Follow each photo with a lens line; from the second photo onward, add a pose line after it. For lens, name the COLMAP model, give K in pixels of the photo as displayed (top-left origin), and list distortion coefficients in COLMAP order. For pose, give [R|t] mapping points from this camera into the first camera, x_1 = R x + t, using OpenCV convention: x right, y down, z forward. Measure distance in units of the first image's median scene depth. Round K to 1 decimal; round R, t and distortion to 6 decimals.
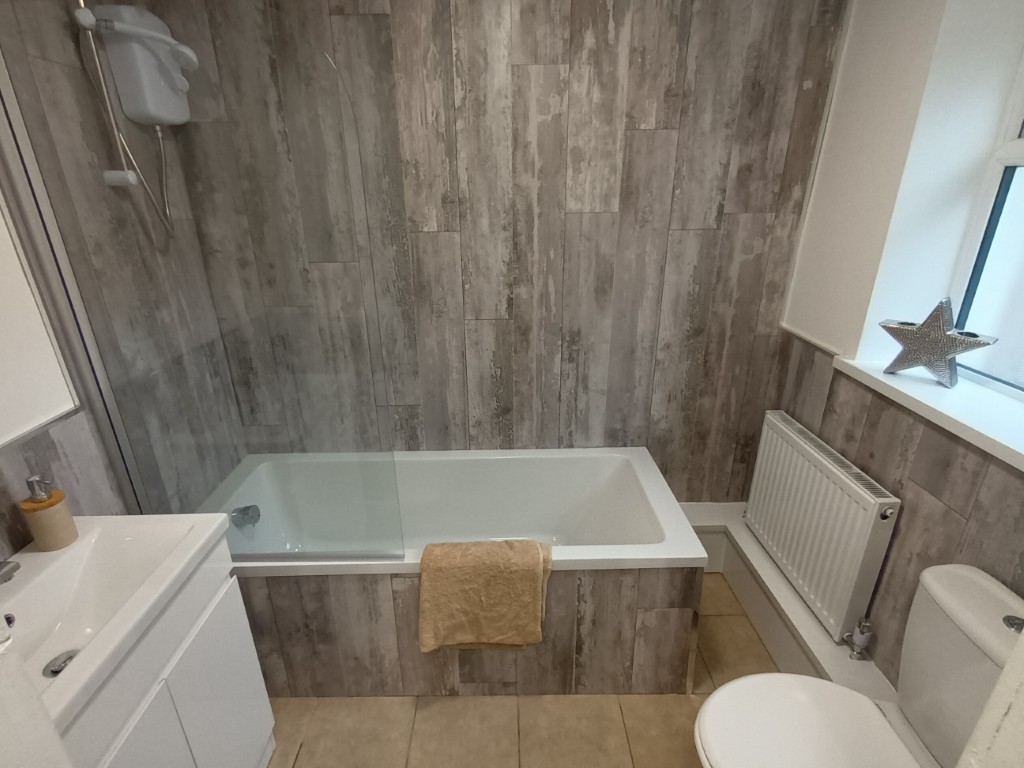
lens RADIAL K [[508.0, 0, 503.1], [0, 508.0, 385.4], [0, 0, 1]] dist [0.001771, 0.000914]
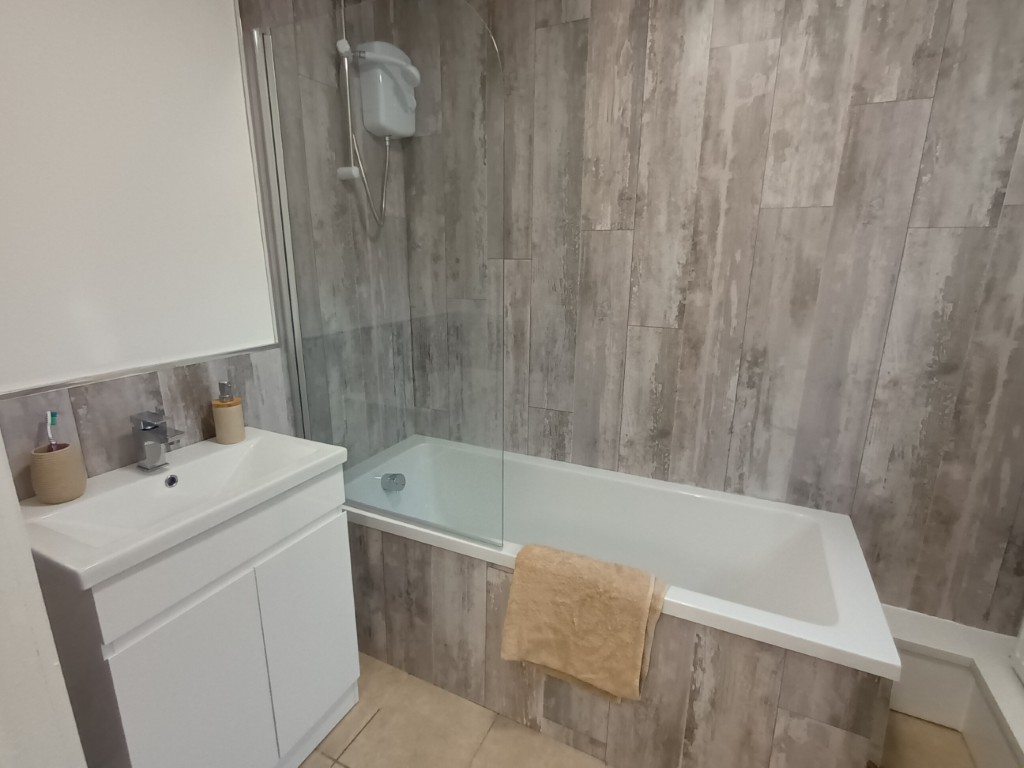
lens RADIAL K [[508.0, 0, 503.1], [0, 508.0, 385.4], [0, 0, 1]] dist [0.001771, 0.000914]
pose [[0.894508, 0.131858, -0.427164, 0.144514], [-0.181726, 0.980254, -0.077958, 0.102097], [0.408449, 0.147361, 0.900807, 0.096658]]
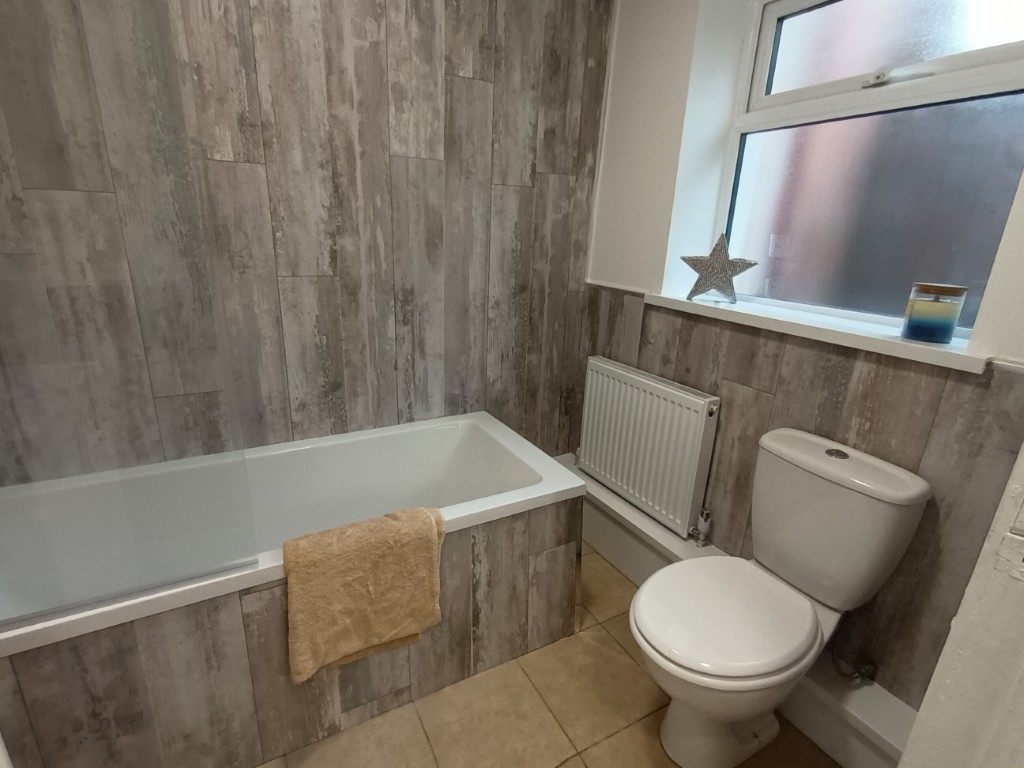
lens RADIAL K [[508.0, 0, 503.1], [0, 508.0, 385.4], [0, 0, 1]] dist [0.001771, 0.000914]
pose [[0.878613, -0.101241, 0.466678, -0.172933], [0.129609, 0.991141, -0.028996, 0.128883], [-0.459608, 0.085962, 0.883952, 0.134913]]
